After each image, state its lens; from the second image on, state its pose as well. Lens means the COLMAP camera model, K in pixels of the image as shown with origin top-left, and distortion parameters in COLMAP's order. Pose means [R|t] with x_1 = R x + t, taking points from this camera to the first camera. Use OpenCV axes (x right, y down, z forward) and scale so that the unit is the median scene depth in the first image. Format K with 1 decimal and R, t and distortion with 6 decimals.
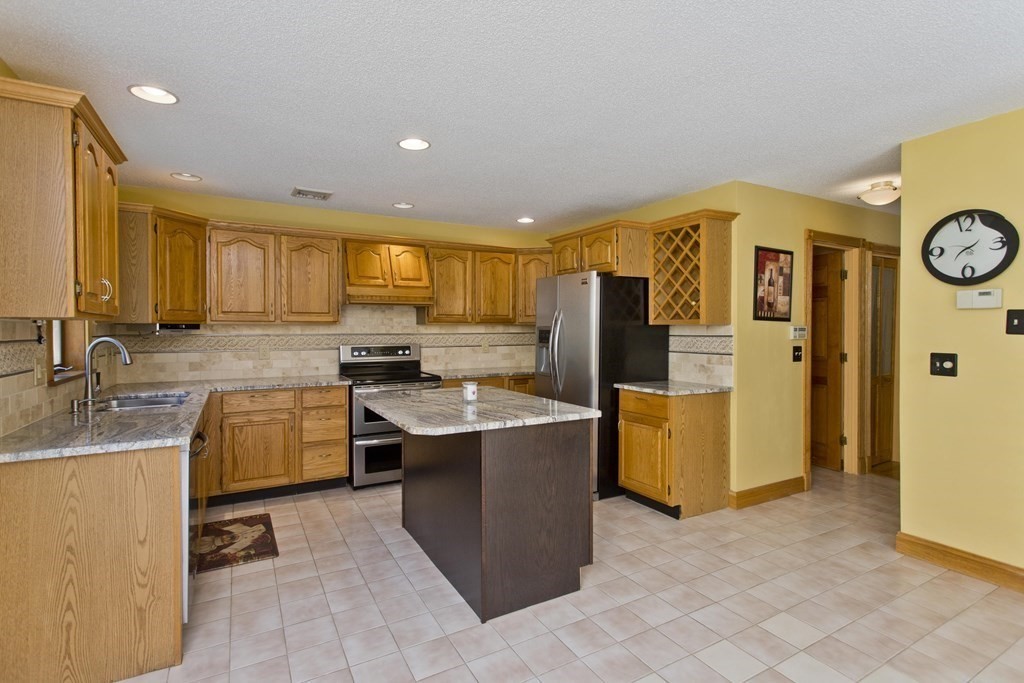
lens RADIAL K [[500.2, 0, 513.9], [0, 500.2, 332.8], [0, 0, 1]] dist [-0.000943, 0.000000]
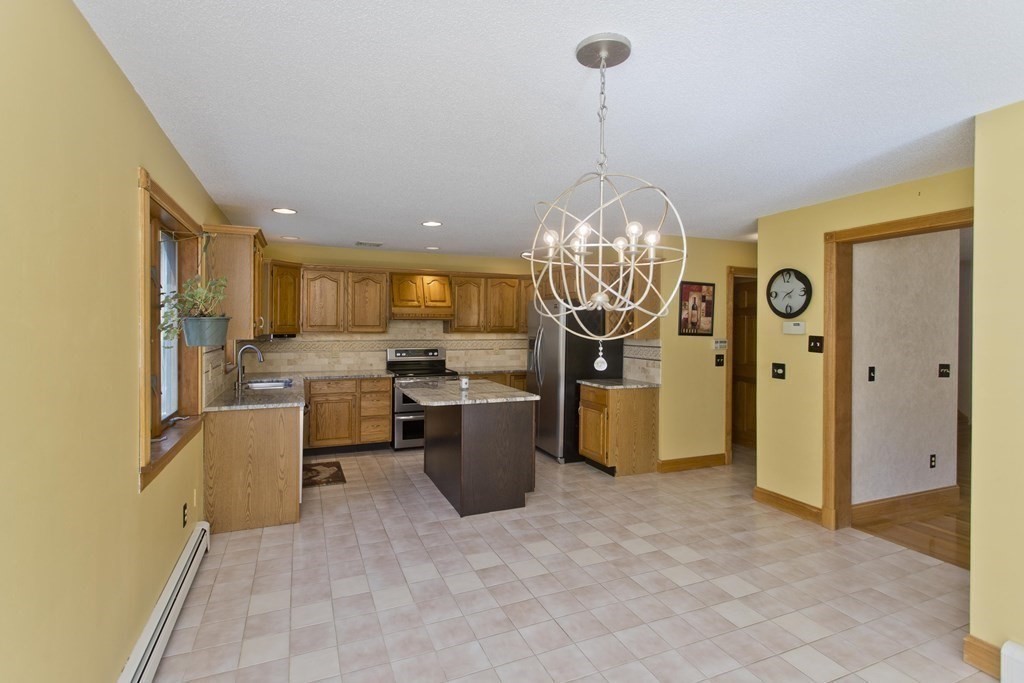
lens RADIAL K [[523.5, 0, 512.2], [0, 523.5, 315.6], [0, 0, 1]] dist [-0.014600, -0.000164]
pose [[0.993236, 0.006624, -0.115923, 0.189828], [-0.008877, 0.999781, -0.018932, -0.047729], [0.115772, 0.019833, 0.993078, -0.466292]]
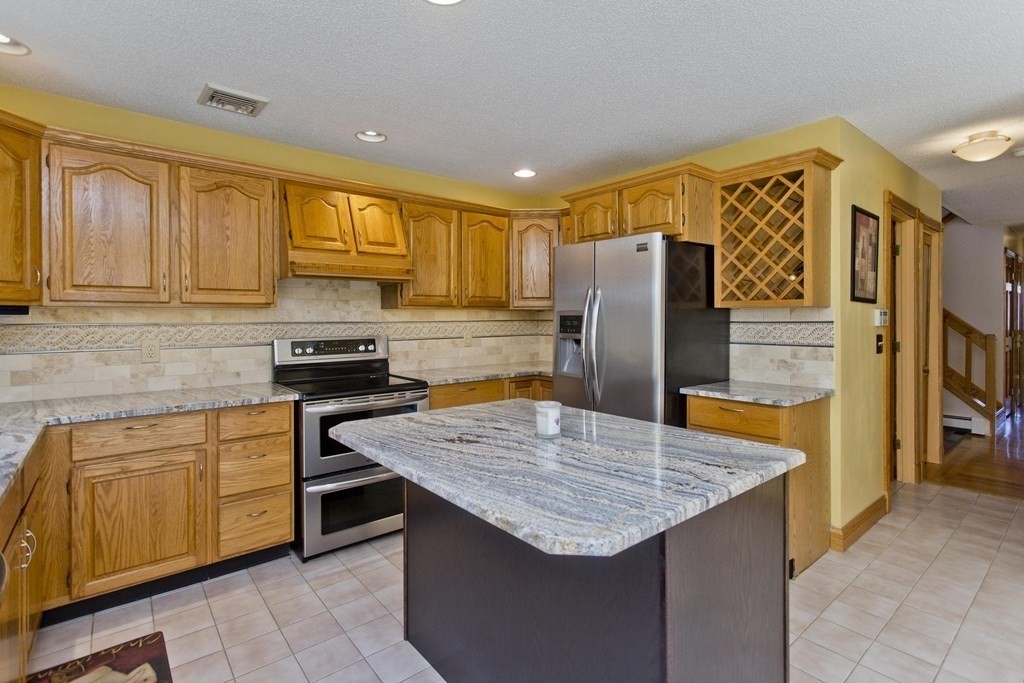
lens RADIAL K [[488.4, 0, 499.9], [0, 488.4, 319.0], [0, 0, 1]] dist [0.000208, 0.000607]
pose [[0.986045, -0.003970, 0.166429, -0.179655], [0.005030, 0.999970, -0.005949, 0.003836], [-0.166401, 0.006704, 0.986035, 0.342723]]
